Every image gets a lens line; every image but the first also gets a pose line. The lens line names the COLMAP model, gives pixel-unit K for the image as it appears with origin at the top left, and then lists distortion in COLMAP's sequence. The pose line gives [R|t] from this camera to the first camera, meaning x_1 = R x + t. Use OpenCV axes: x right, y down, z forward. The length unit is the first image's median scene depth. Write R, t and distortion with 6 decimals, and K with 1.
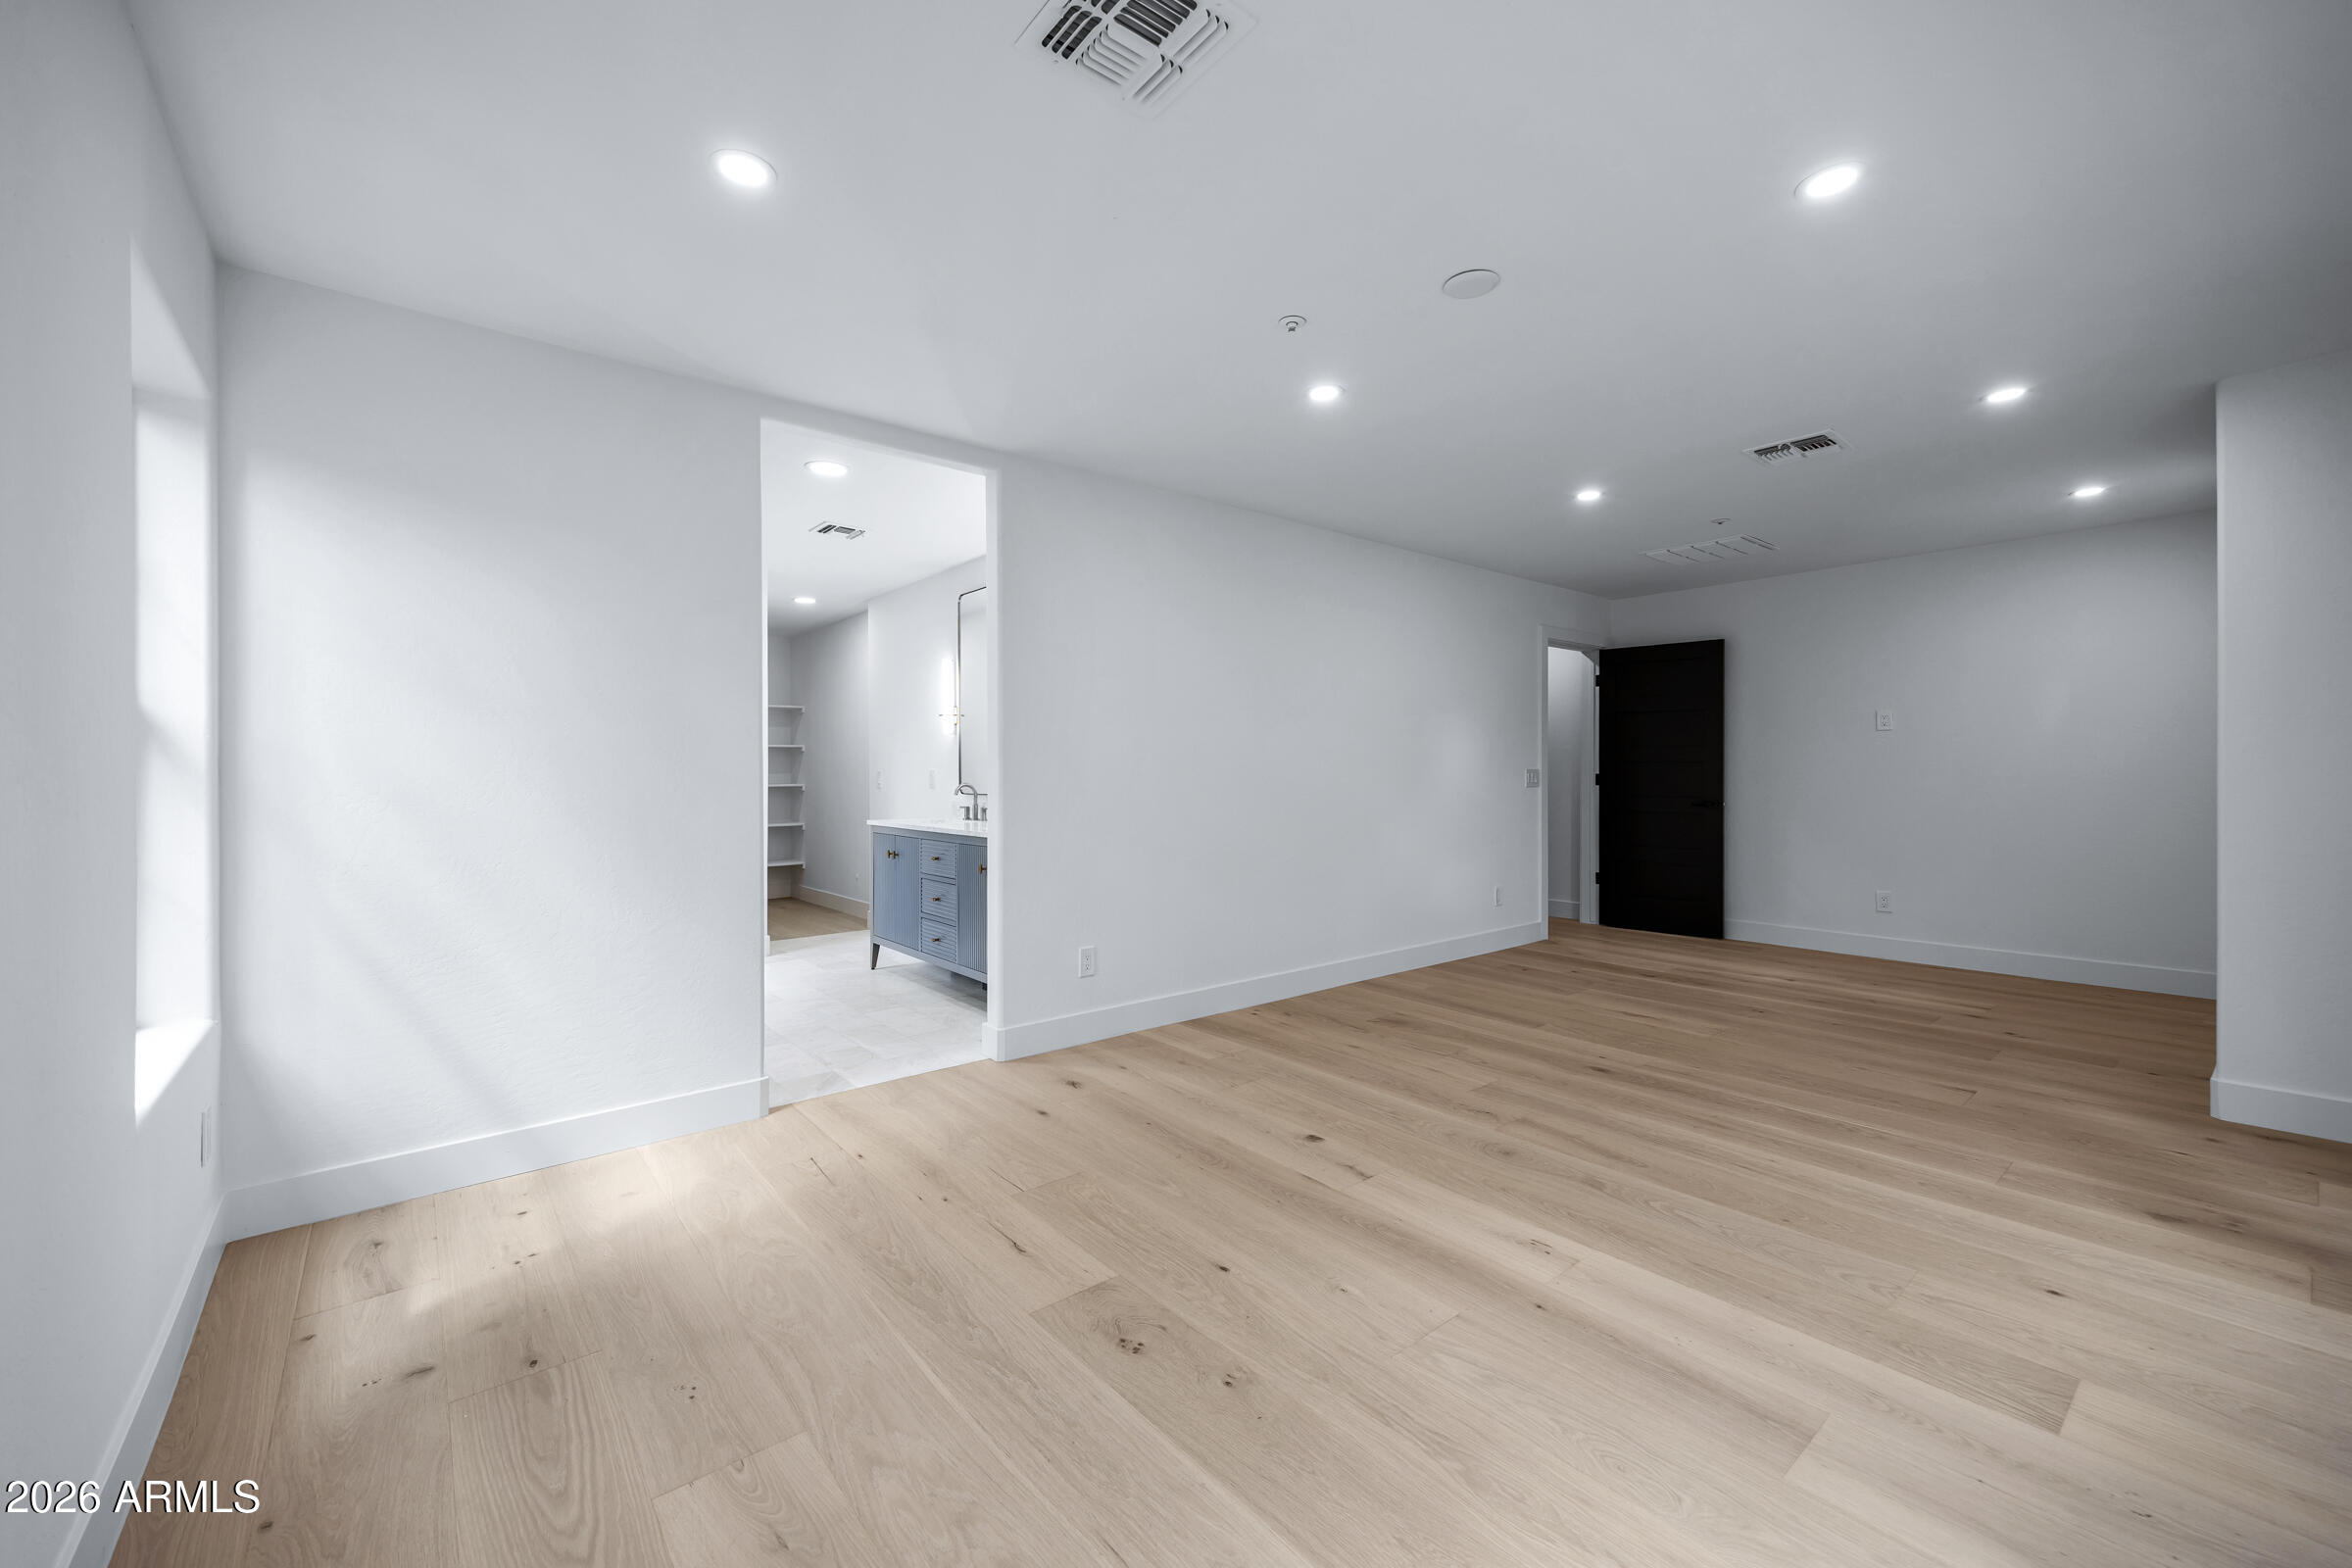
lens RADIAL K [[904.5, 0, 1169.5], [0, 904.5, 779.0], [0, 0, 1]] dist [0.000193, 0.000010]
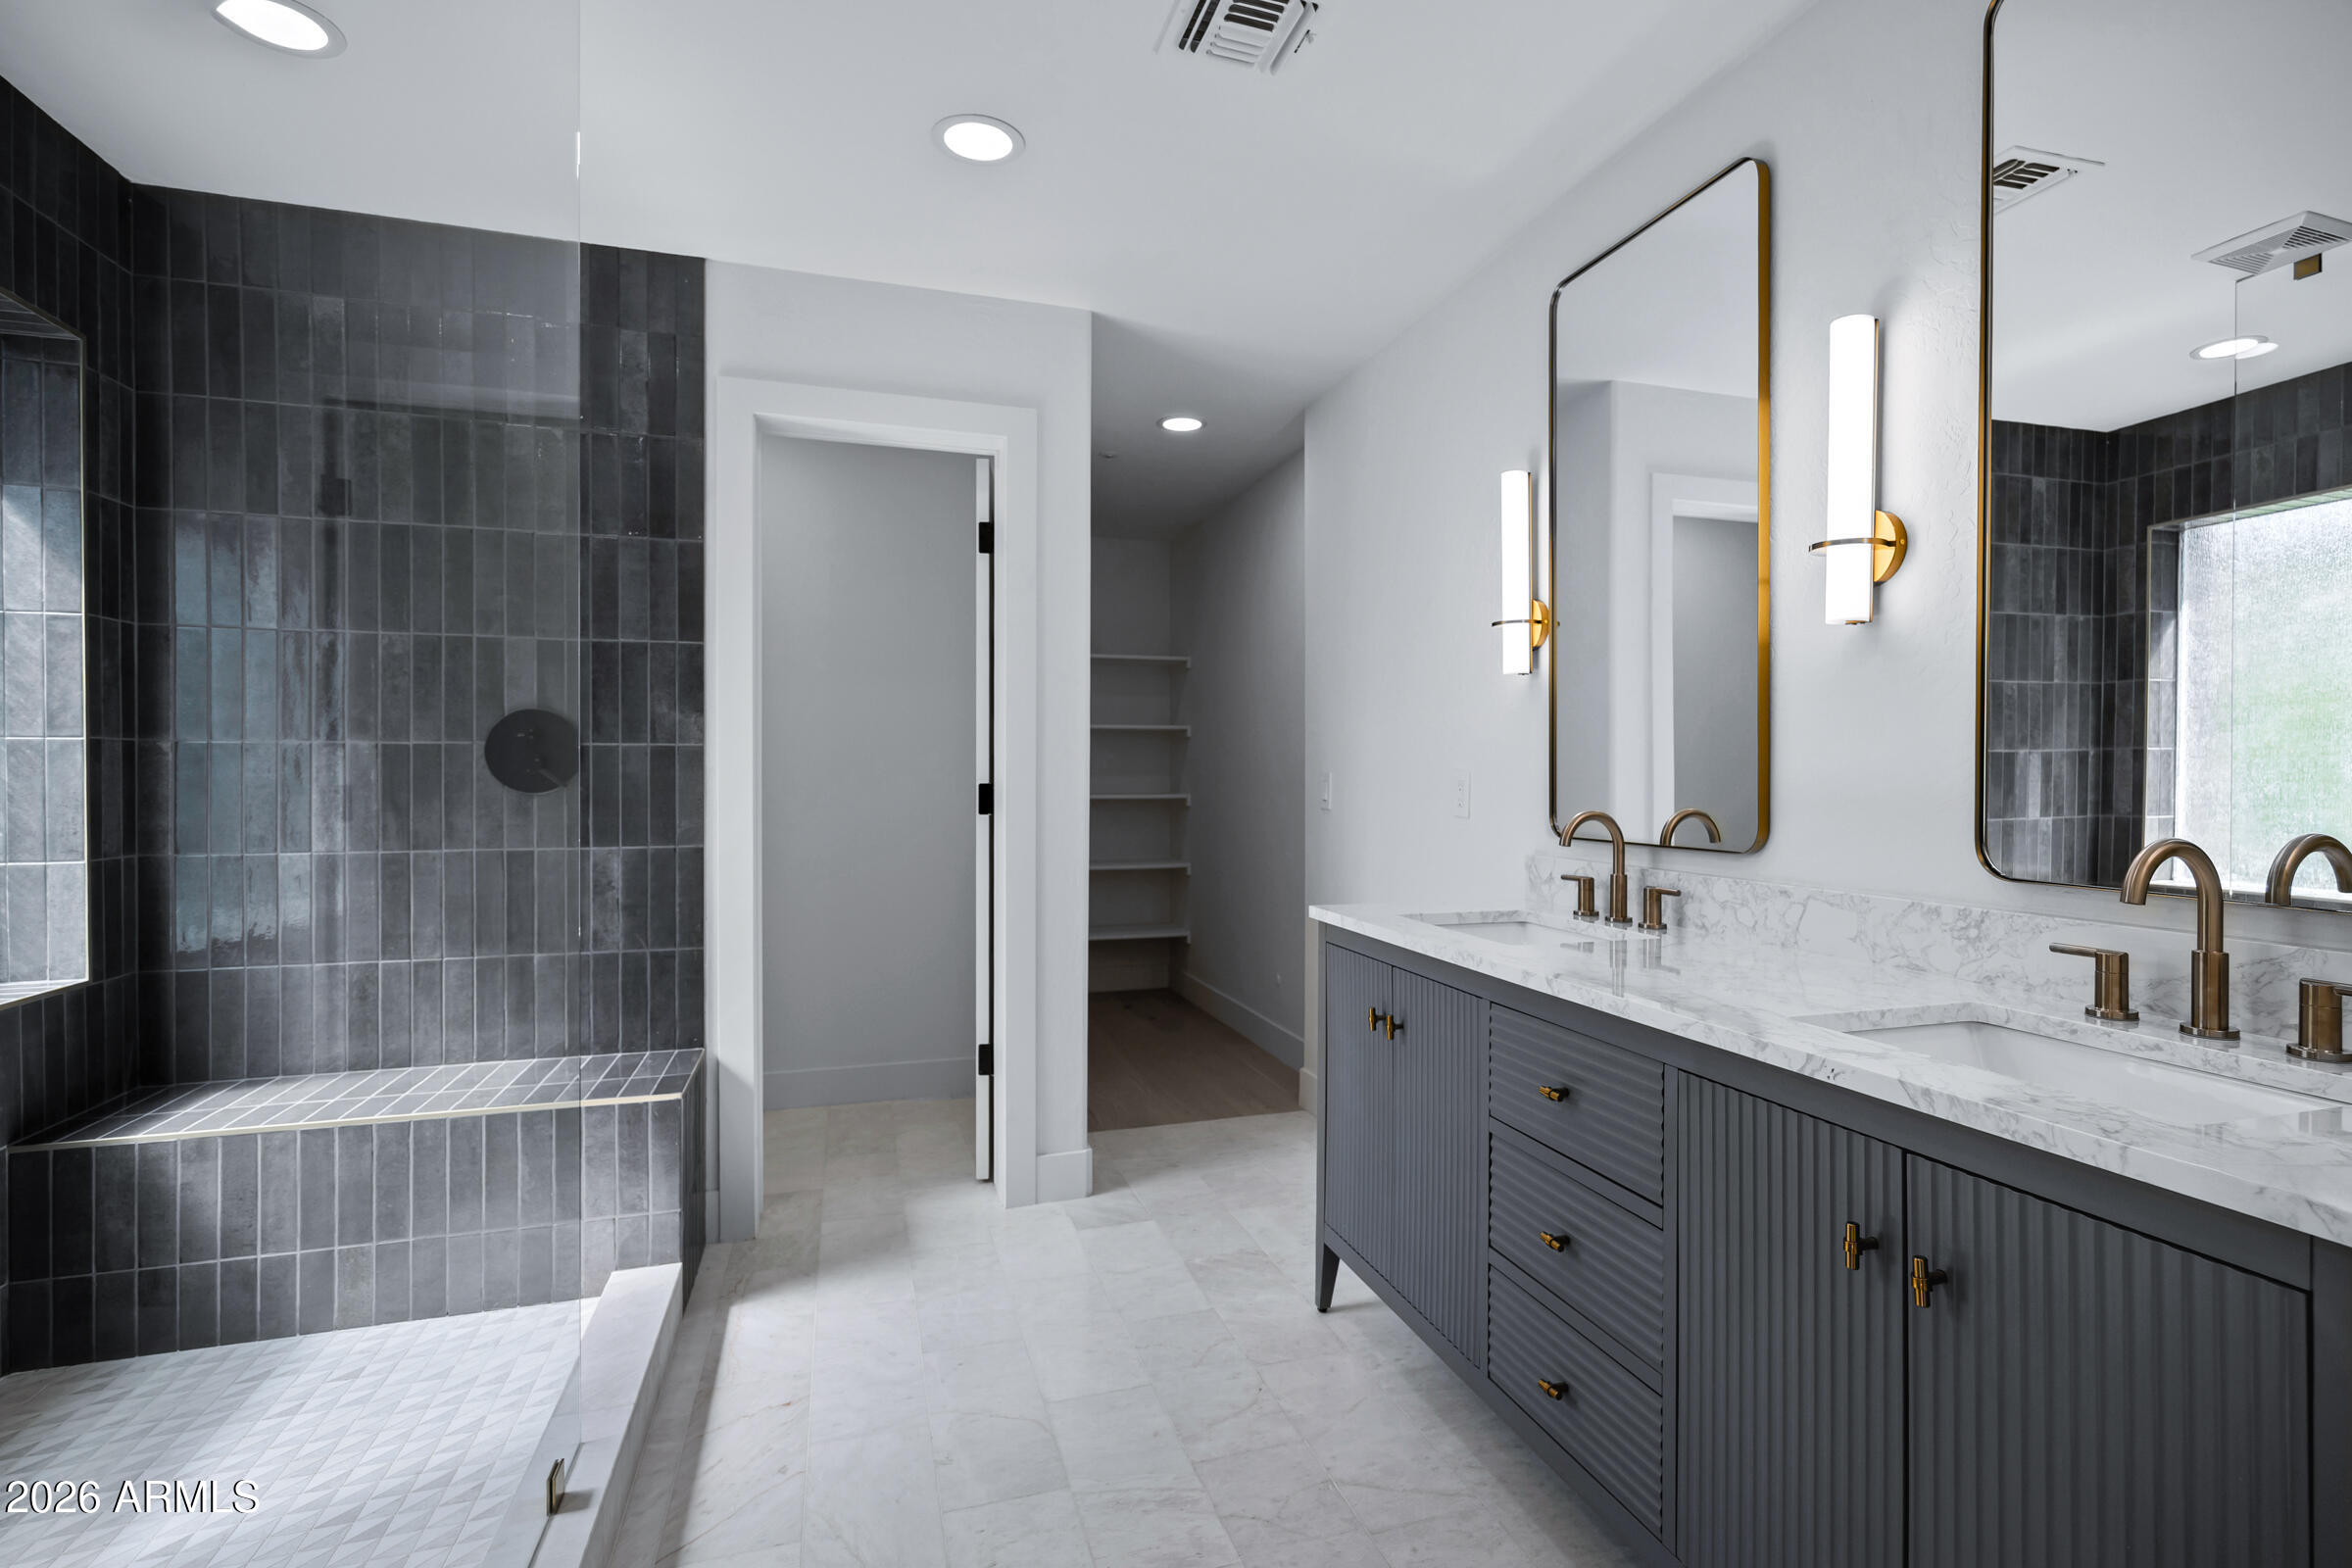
lens RADIAL K [[1085.1, 0, 1177.6], [0, 1085.1, 777.9], [0, 0, 1]] dist [0.000461, 0.000007]
pose [[0.909548, 0.002063, -0.415594, -0.195146], [-0.002191, 0.999998, 0.000169, -0.007397], [0.415594, 0.000757, 0.909550, 0.564845]]
